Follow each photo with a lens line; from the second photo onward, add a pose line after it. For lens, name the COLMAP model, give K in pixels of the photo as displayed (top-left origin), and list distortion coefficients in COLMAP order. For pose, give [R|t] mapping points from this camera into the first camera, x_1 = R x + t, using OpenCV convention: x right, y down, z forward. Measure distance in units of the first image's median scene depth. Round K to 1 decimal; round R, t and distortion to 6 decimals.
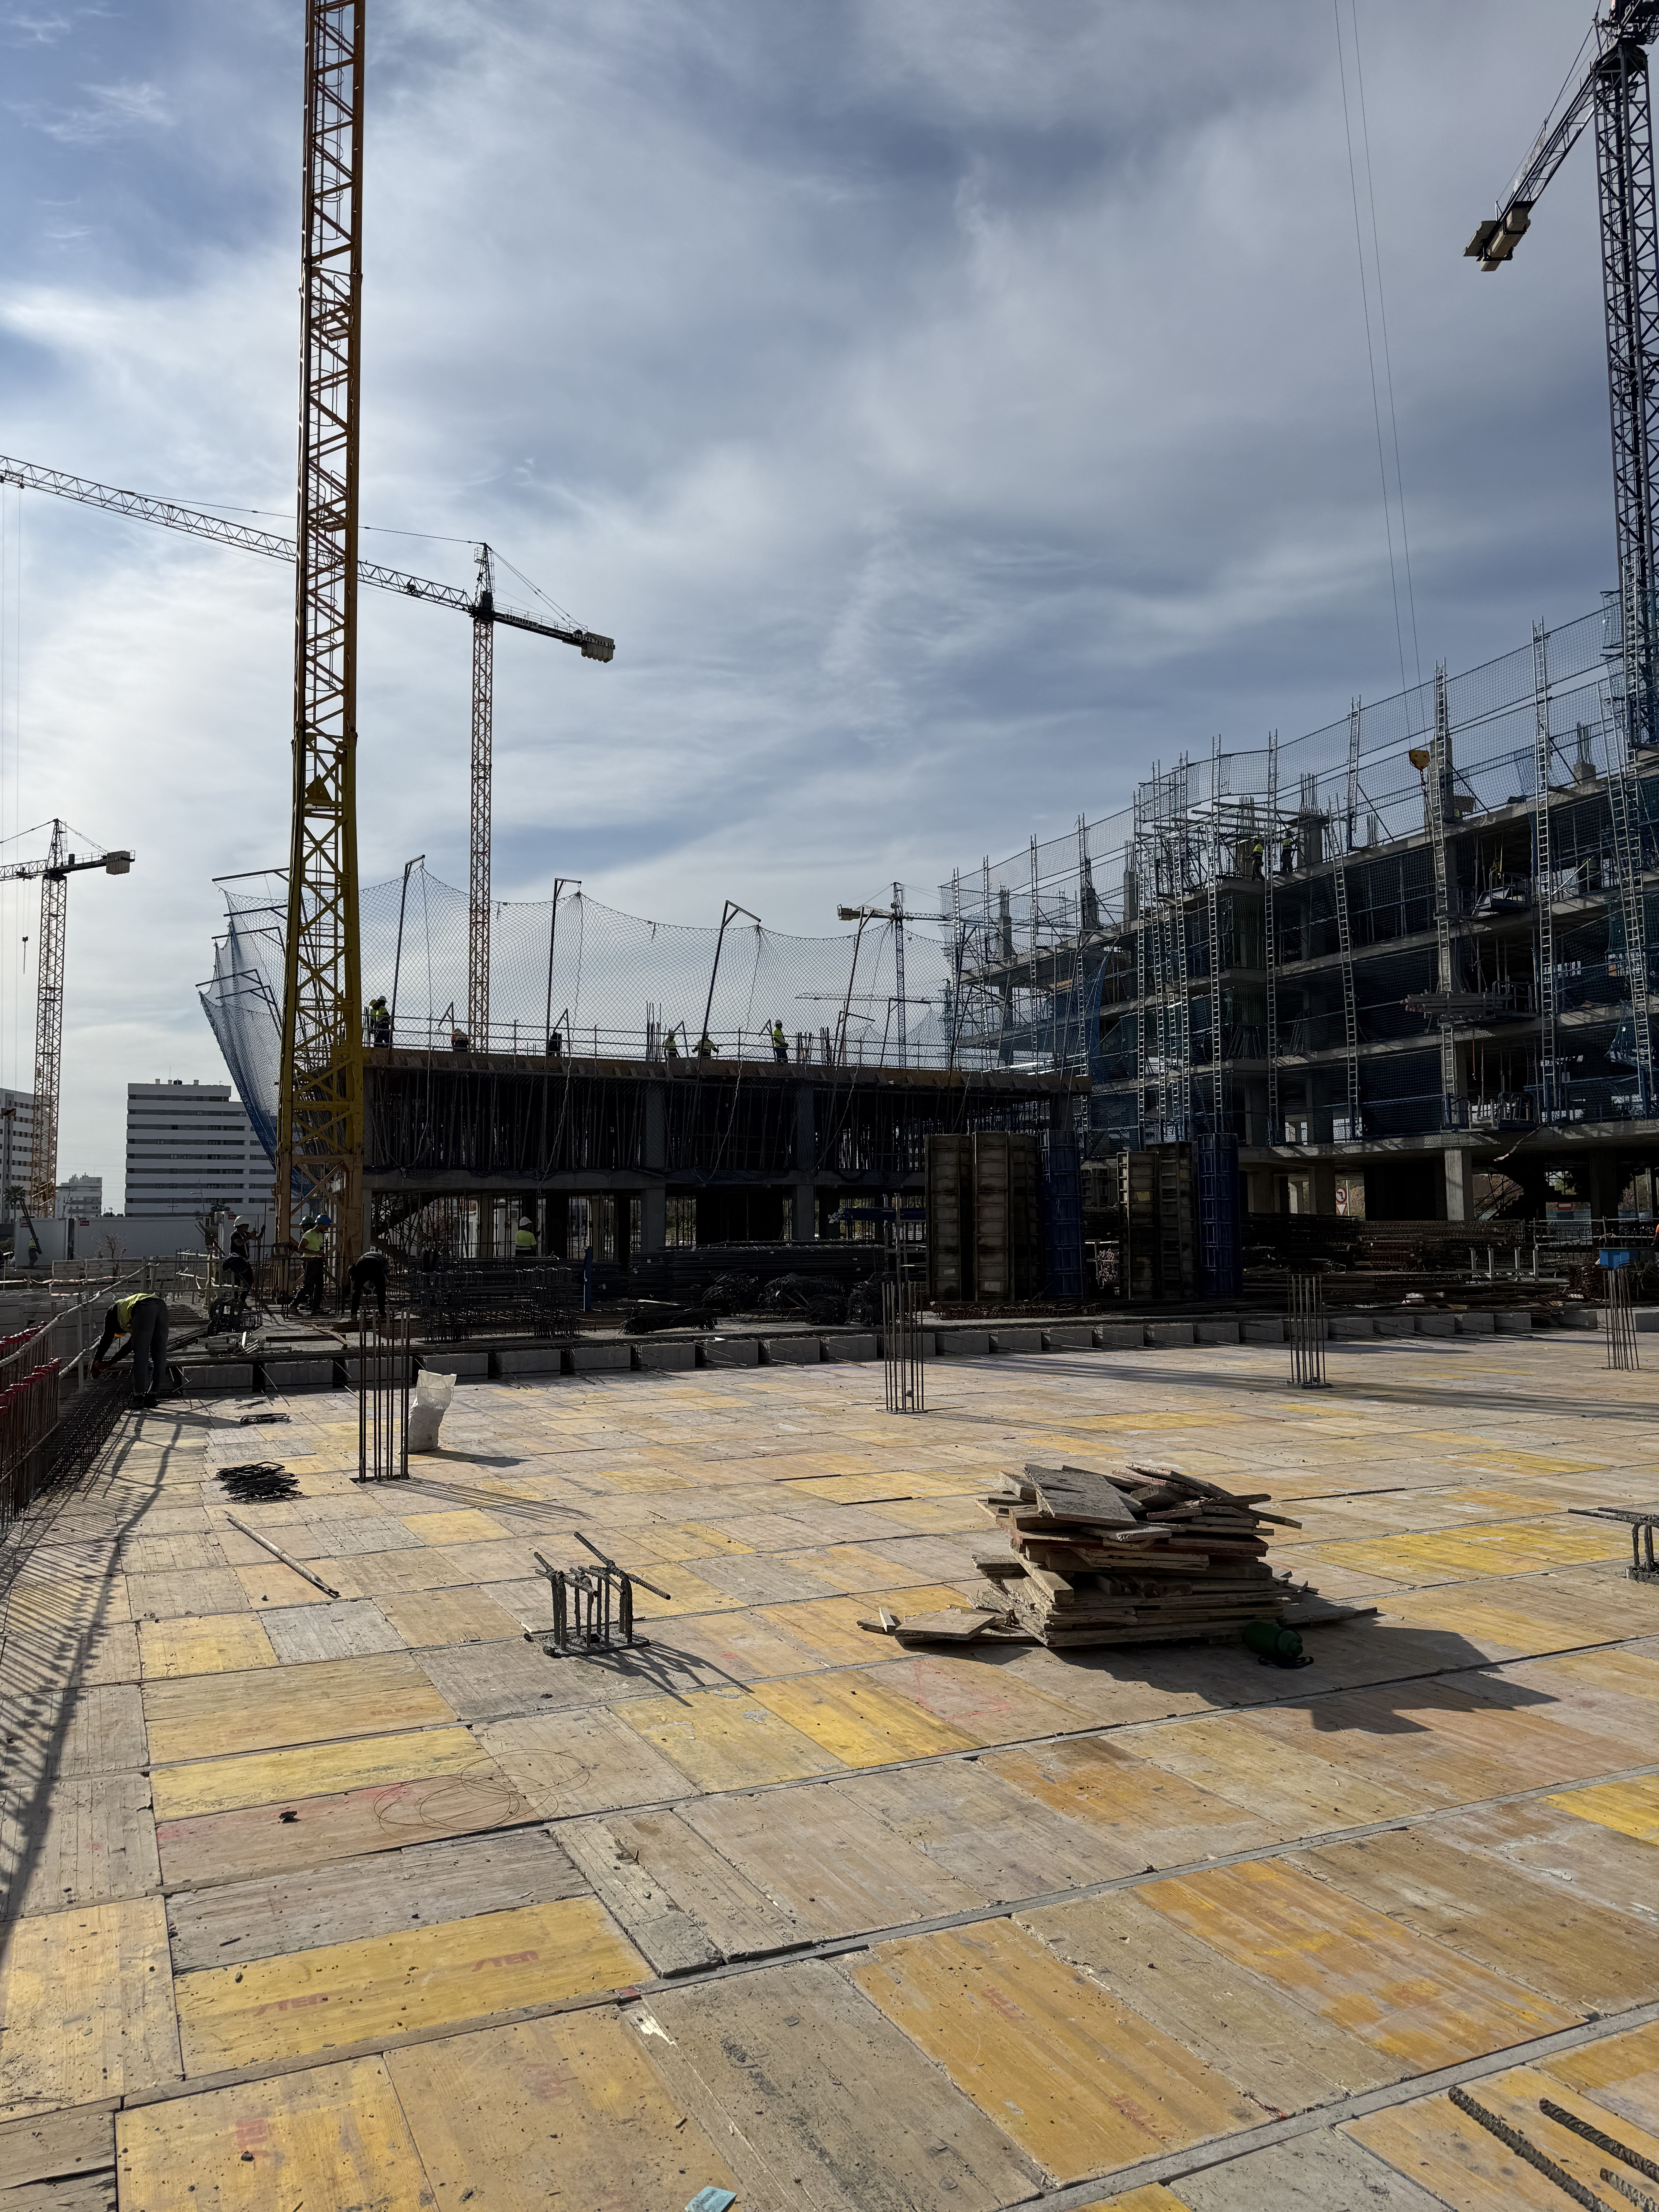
lens RADIAL K [[1541.0, 0, 759.1], [0, 1541.0, 1134.4], [0, 0, 1]] dist [0.048725, -0.050326]
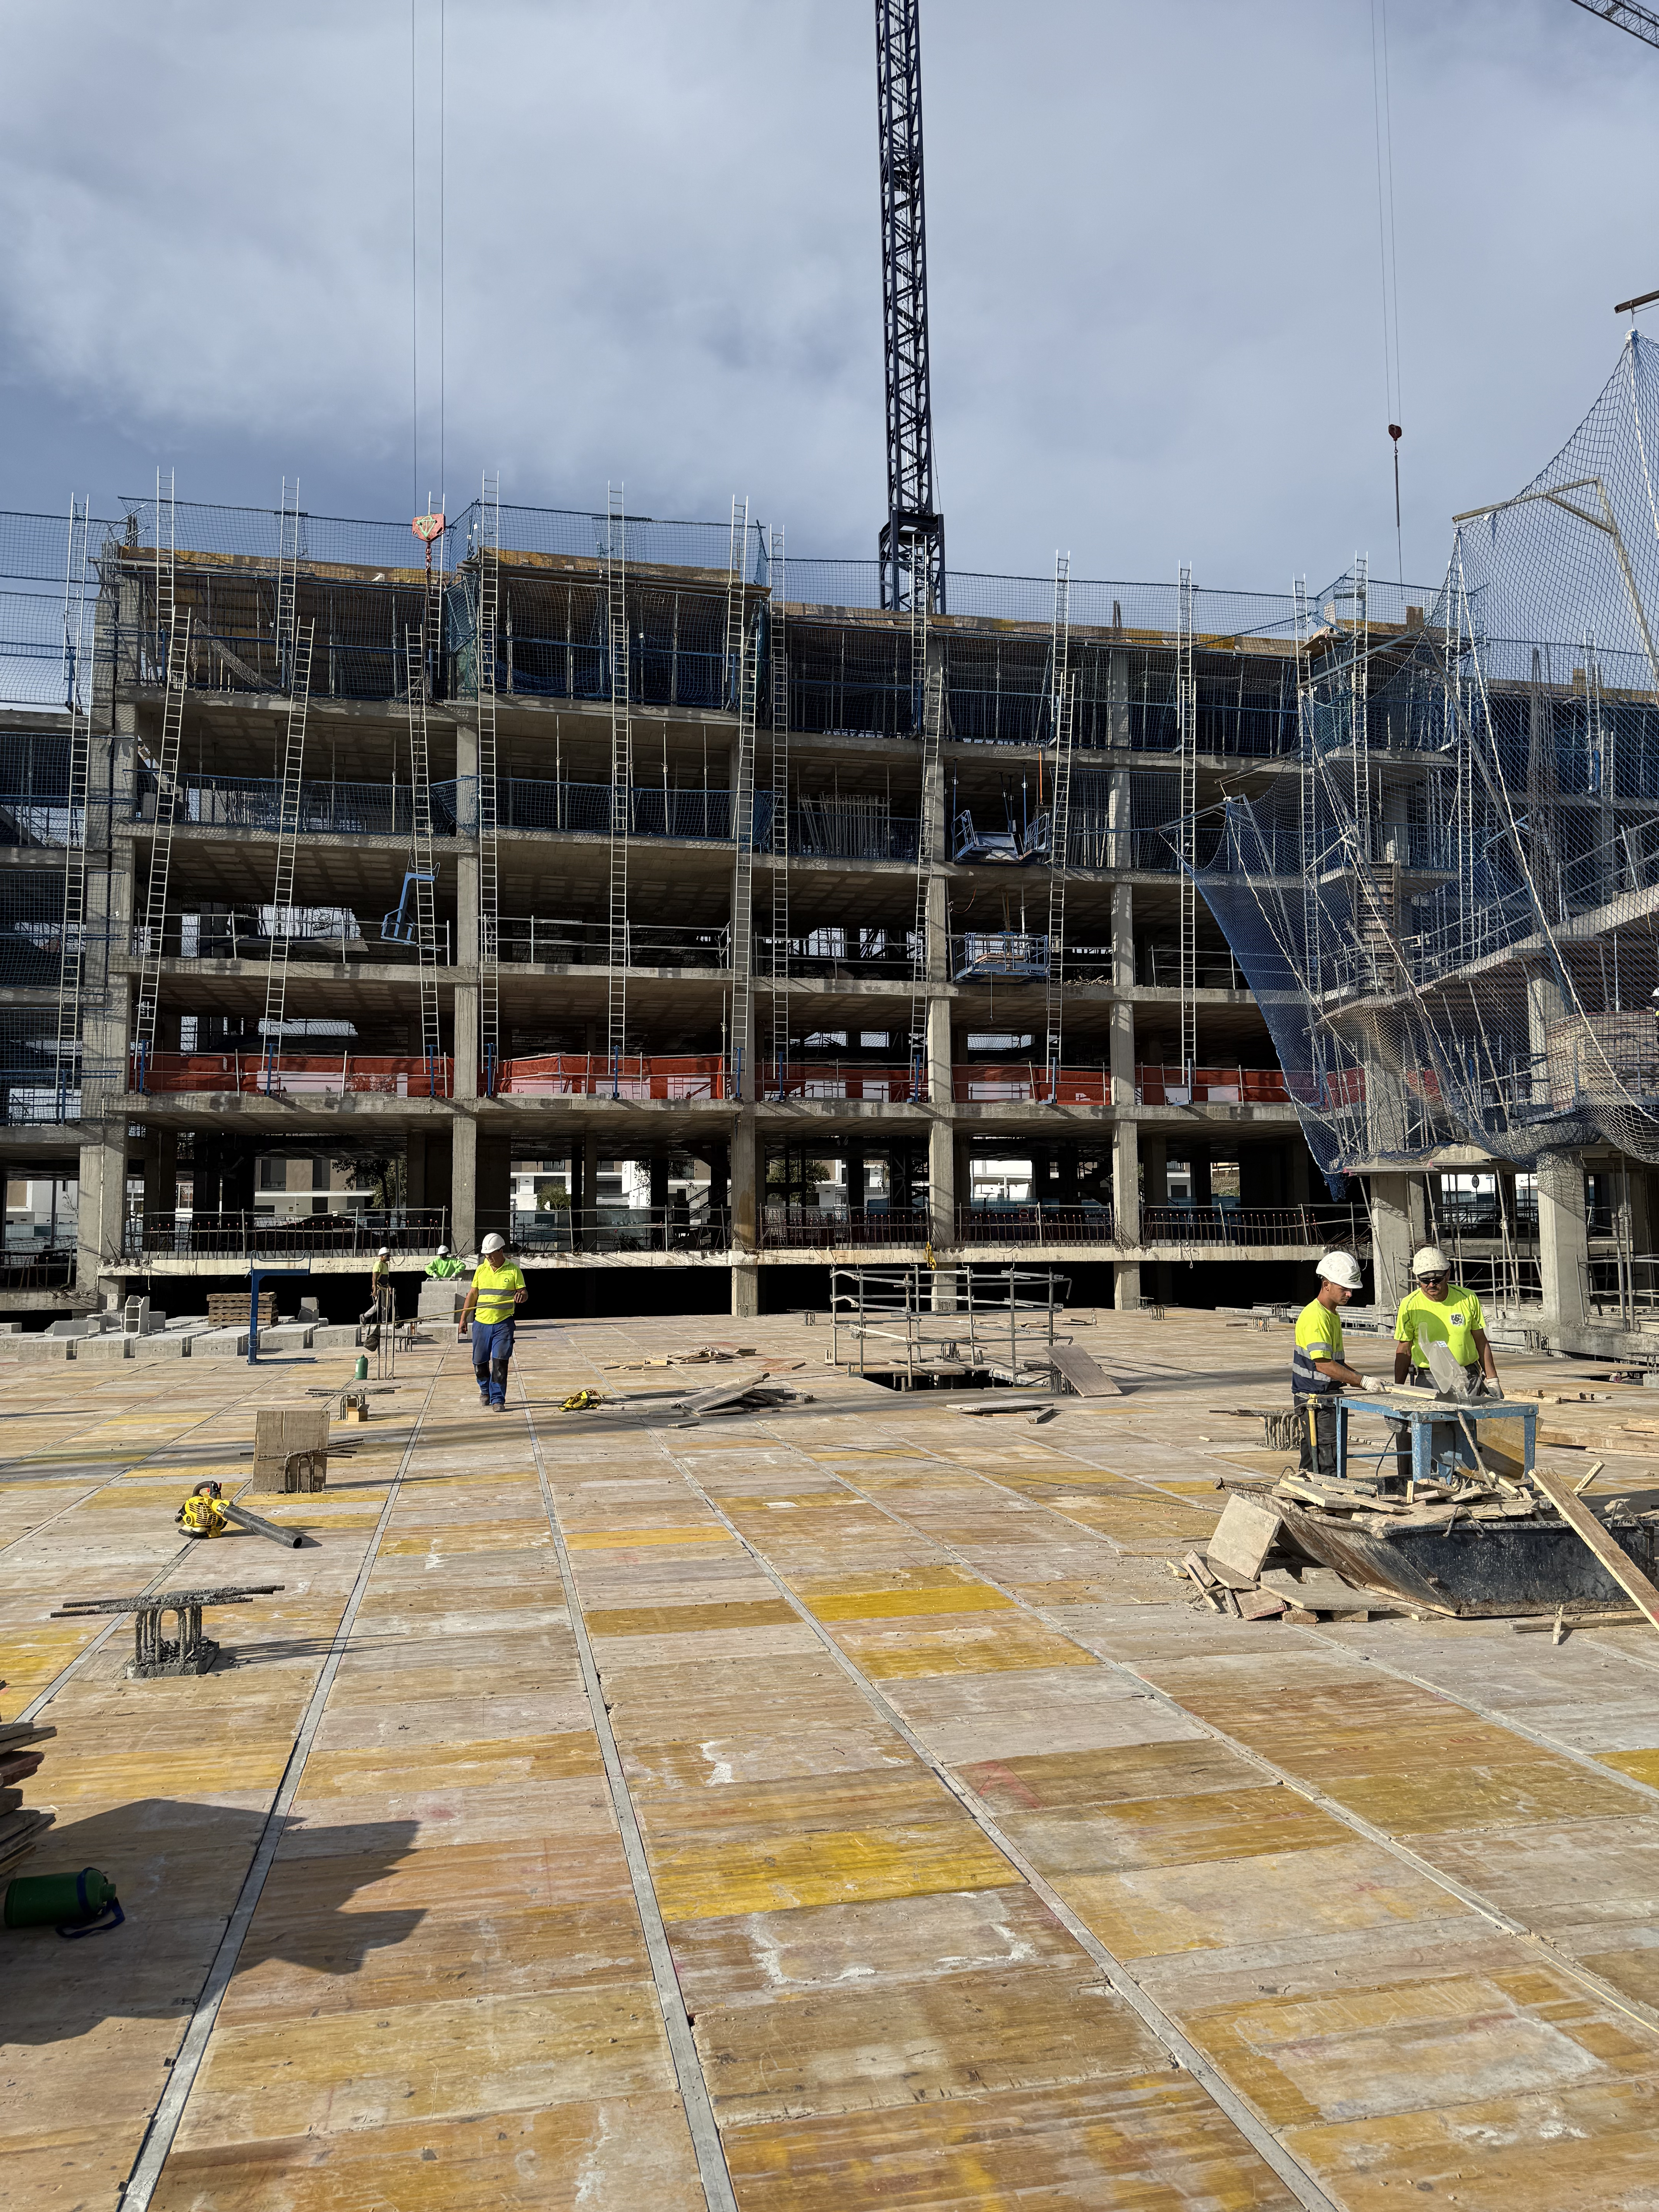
lens RADIAL K [[1541.0, 0, 835.7], [0, 1541.0, 1101.2], [0, 0, 1]] dist [0.048725, -0.050326]
pose [[0.183811, 0.101800, 0.977676, -0.355492], [-0.062417, 0.993824, -0.091747, 0.029164], [-0.980978, -0.044160, 0.189030, 0.658260]]
